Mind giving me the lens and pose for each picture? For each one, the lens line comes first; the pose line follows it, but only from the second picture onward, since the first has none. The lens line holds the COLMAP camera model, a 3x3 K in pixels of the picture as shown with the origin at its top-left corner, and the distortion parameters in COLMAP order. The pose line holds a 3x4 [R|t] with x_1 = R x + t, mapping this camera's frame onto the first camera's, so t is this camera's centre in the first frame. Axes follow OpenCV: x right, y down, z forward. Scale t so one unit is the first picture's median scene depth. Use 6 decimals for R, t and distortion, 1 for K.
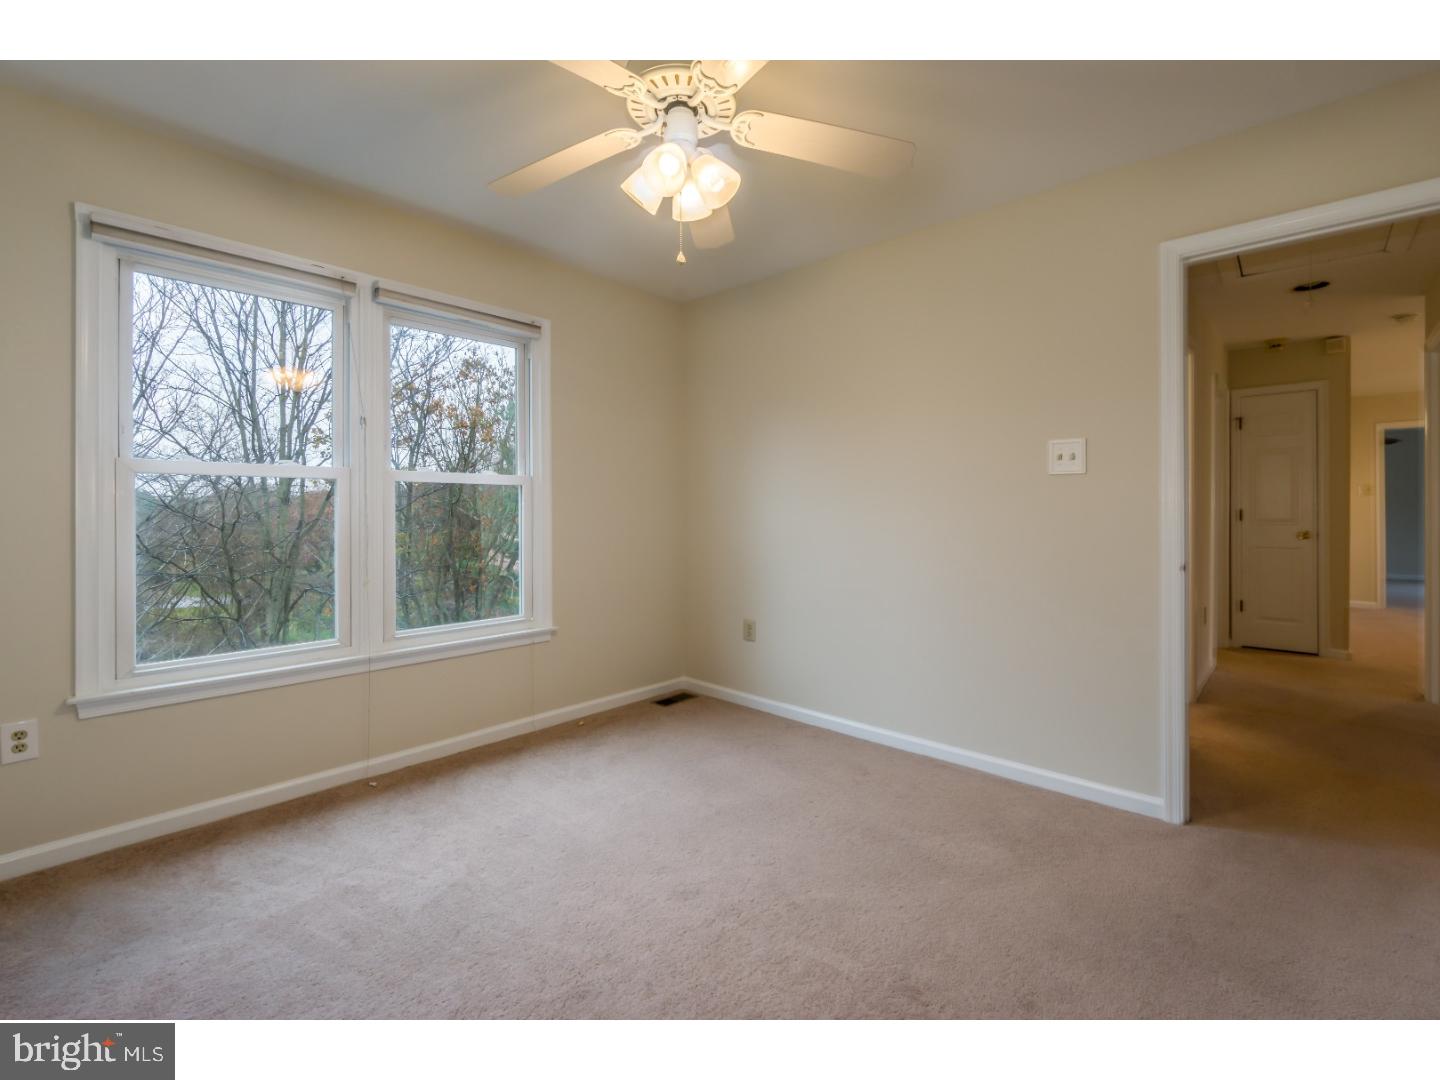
lens RADIAL K [[634.5, 0, 721.5], [0, 634.5, 514.1], [0, 0, 1]] dist [-0.012291, 0.000122]
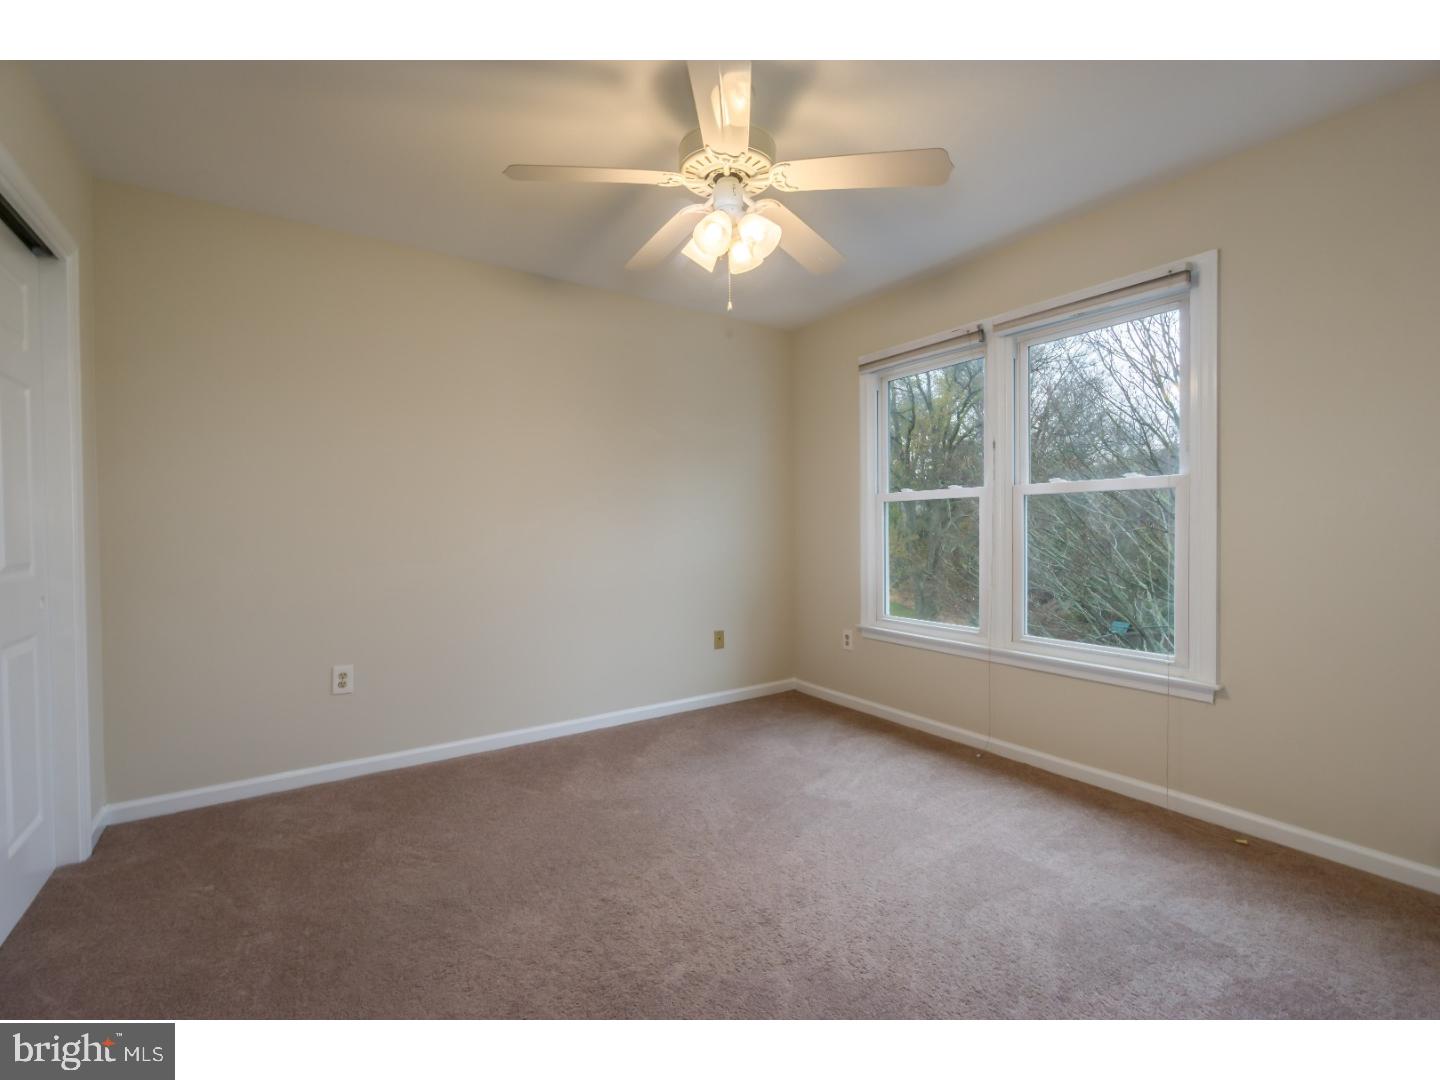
lens RADIAL K [[629.5, 0, 720.0], [0, 629.5, 540.0], [0, 0, 1]] dist [0.000299, -0.000020]
pose [[-0.226381, 0.021561, -0.973800, 0.750694], [0.001783, 0.999762, 0.021721, 0.000357], [0.974037, 0.003181, -0.226365, 0.864887]]
